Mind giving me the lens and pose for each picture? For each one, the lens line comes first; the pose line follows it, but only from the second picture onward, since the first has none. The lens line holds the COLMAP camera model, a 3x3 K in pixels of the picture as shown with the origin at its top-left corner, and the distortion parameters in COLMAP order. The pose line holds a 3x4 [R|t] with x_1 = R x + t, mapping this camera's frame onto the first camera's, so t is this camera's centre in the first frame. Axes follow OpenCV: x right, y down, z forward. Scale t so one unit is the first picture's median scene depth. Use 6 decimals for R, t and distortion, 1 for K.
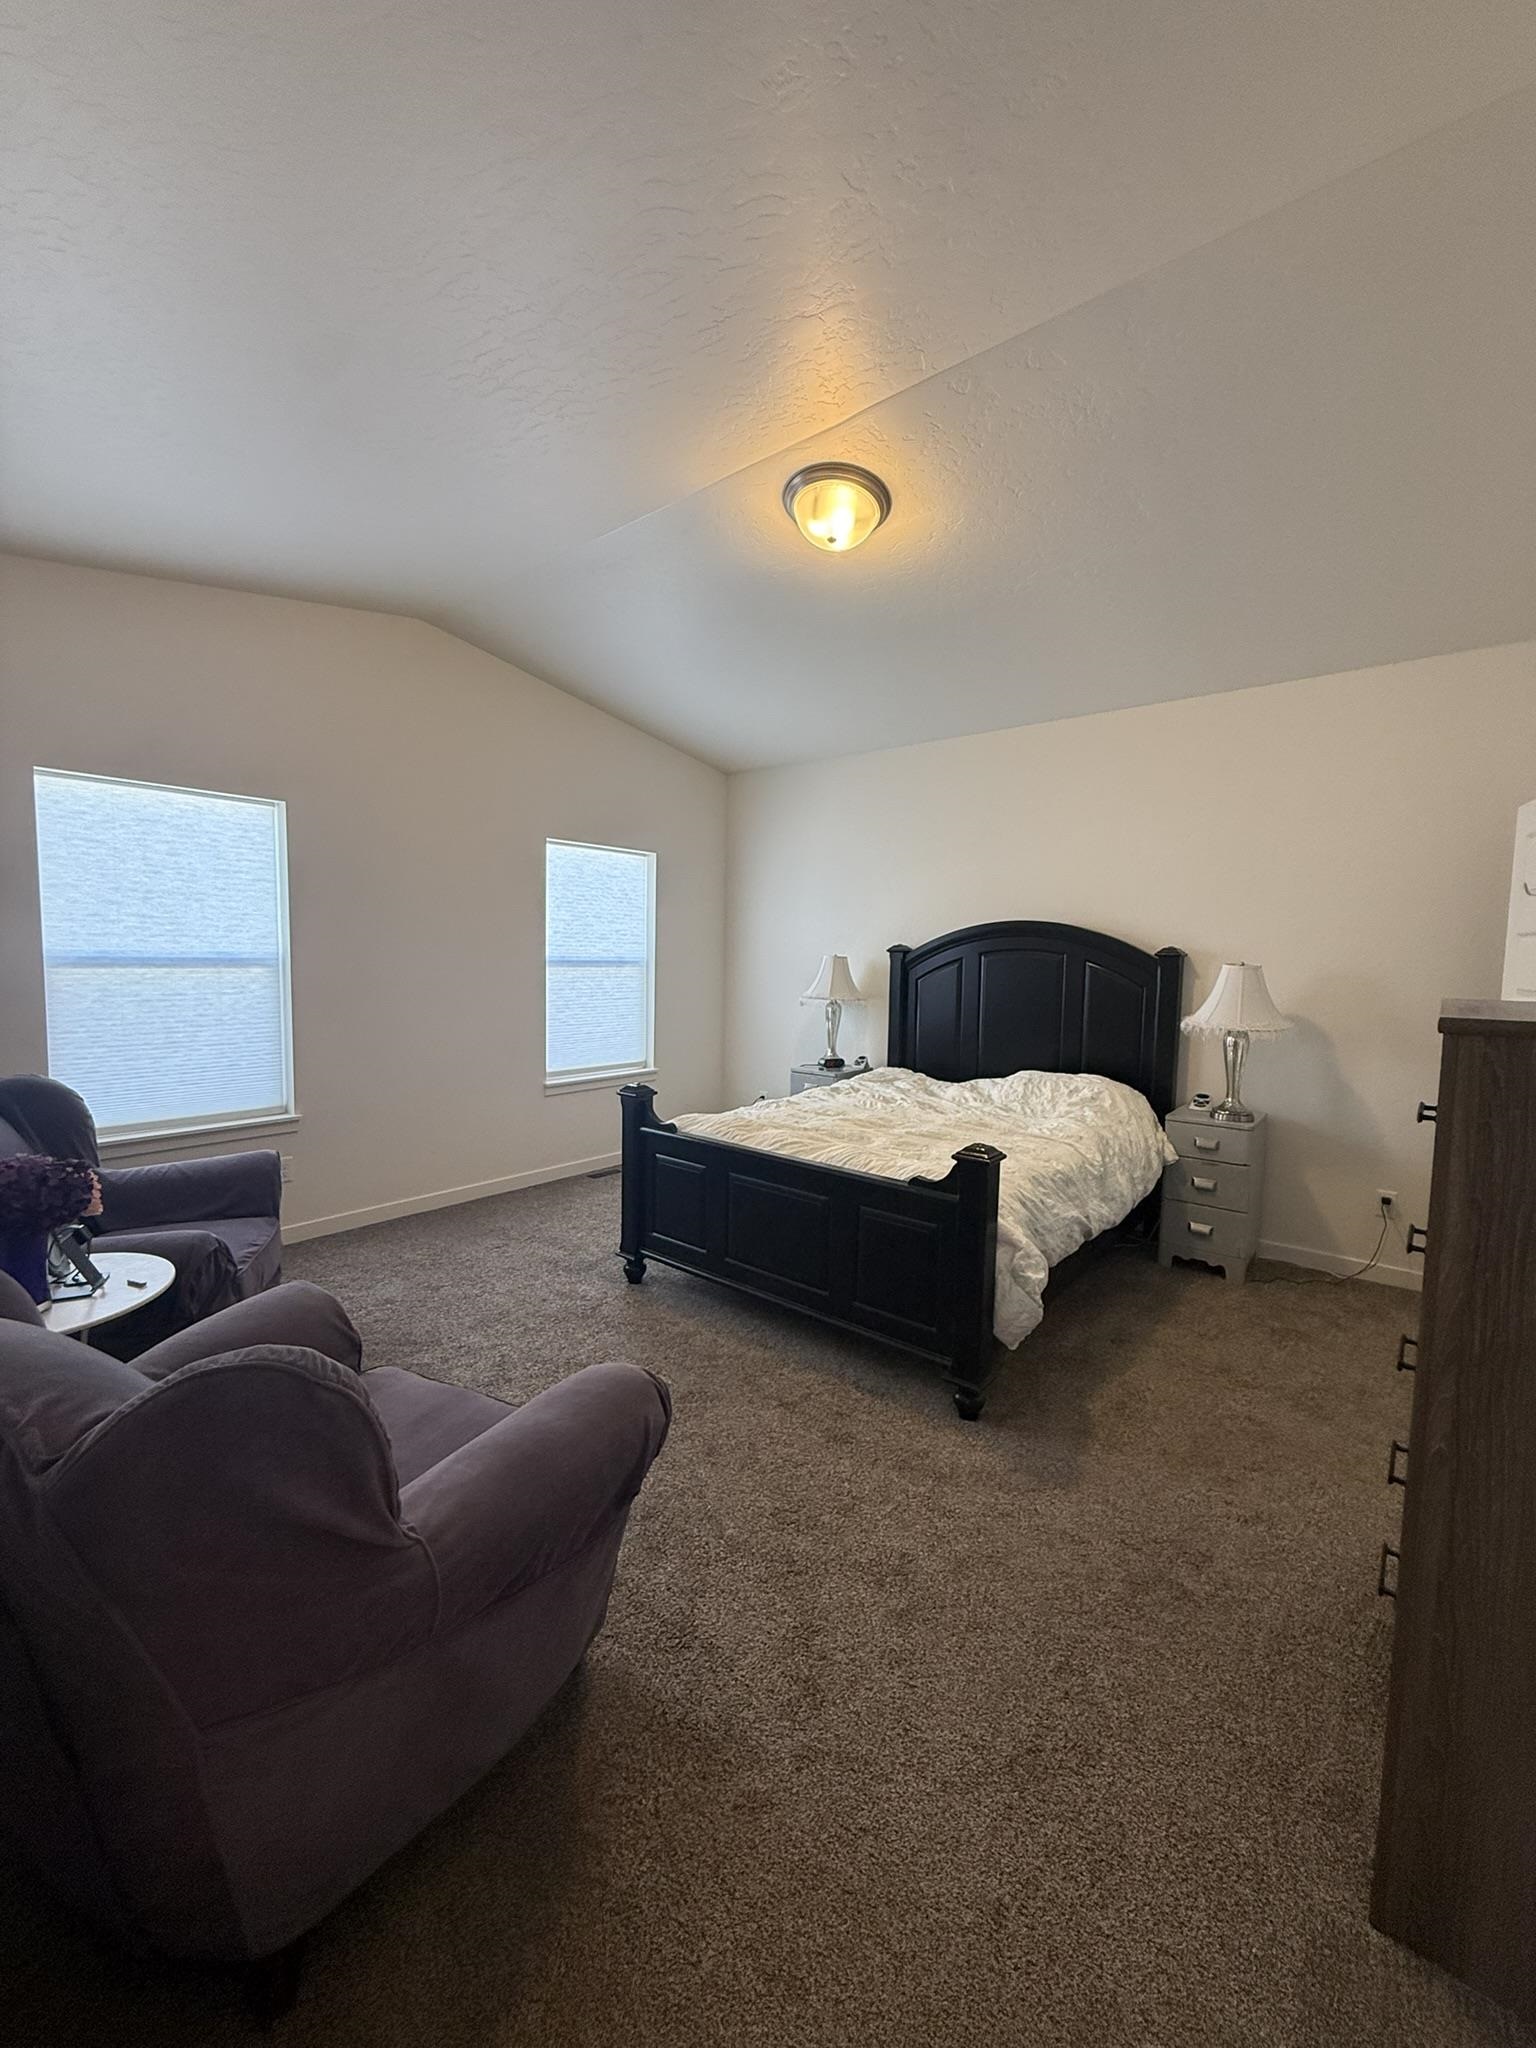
lens RADIAL K [[815.3, 0, 766.2], [0, 815.3, 1022.2], [0, 0, 1]] dist [-0.001212, 0.000491]
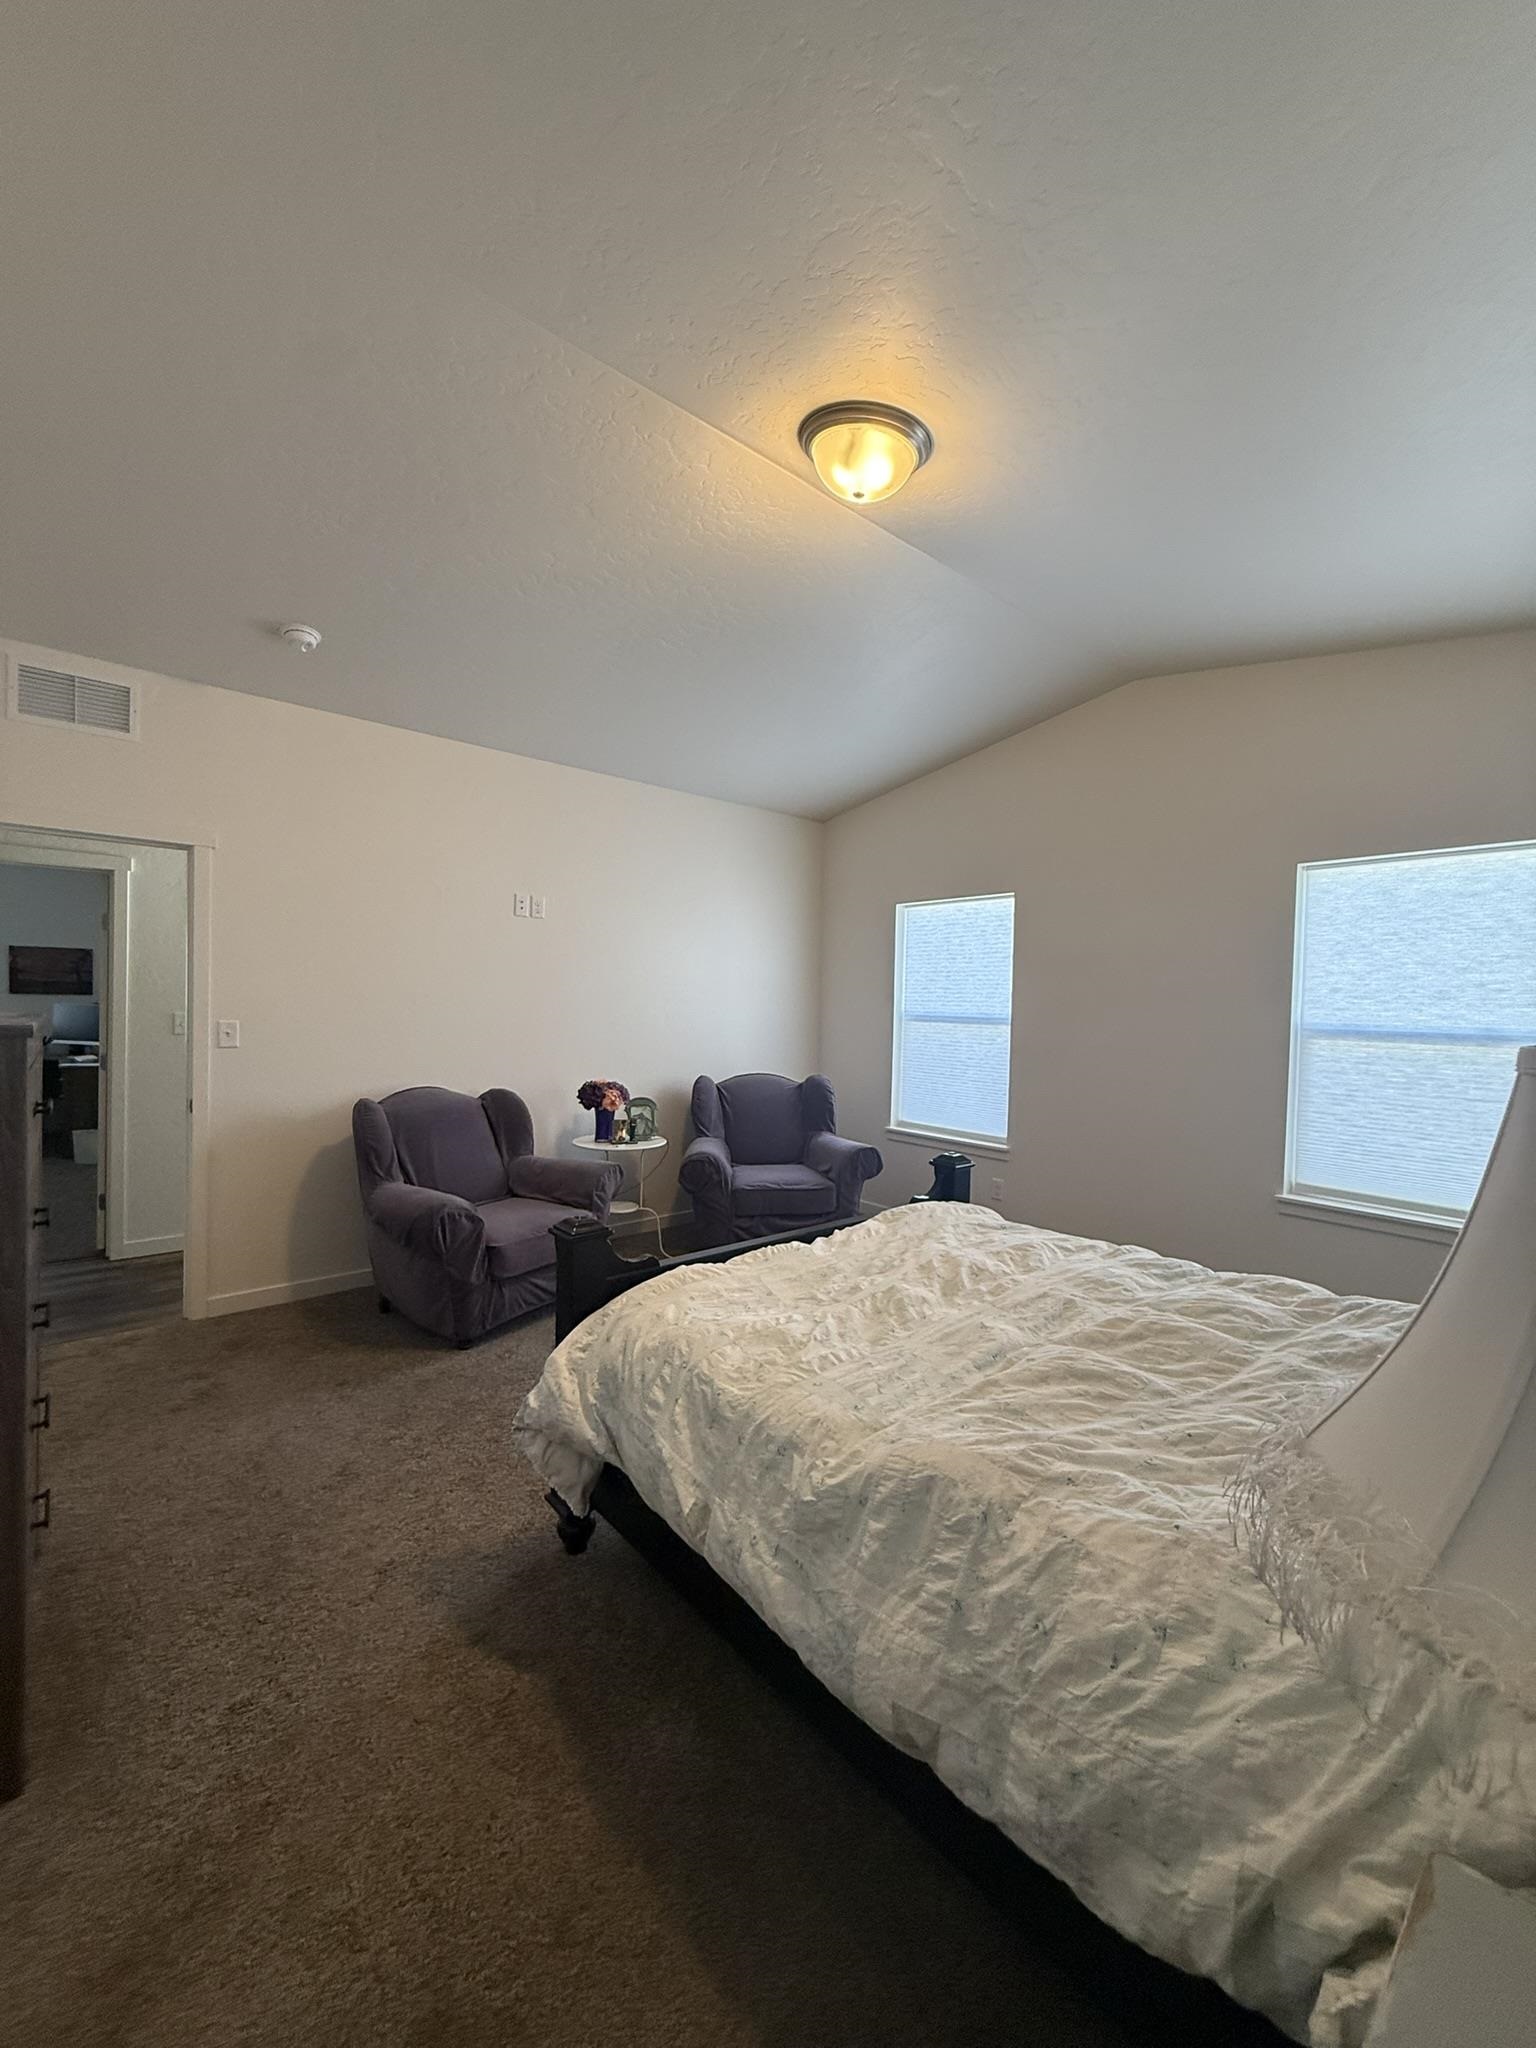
lens RADIAL K [[815.3, 0, 766.2], [0, 815.3, 1022.2], [0, 0, 1]] dist [-0.001212, 0.000491]
pose [[-0.172821, 0.001508, -0.984952, 0.757239], [-0.109112, 0.993815, 0.020667, -0.063530], [0.978891, 0.111042, -0.171588, 0.933812]]
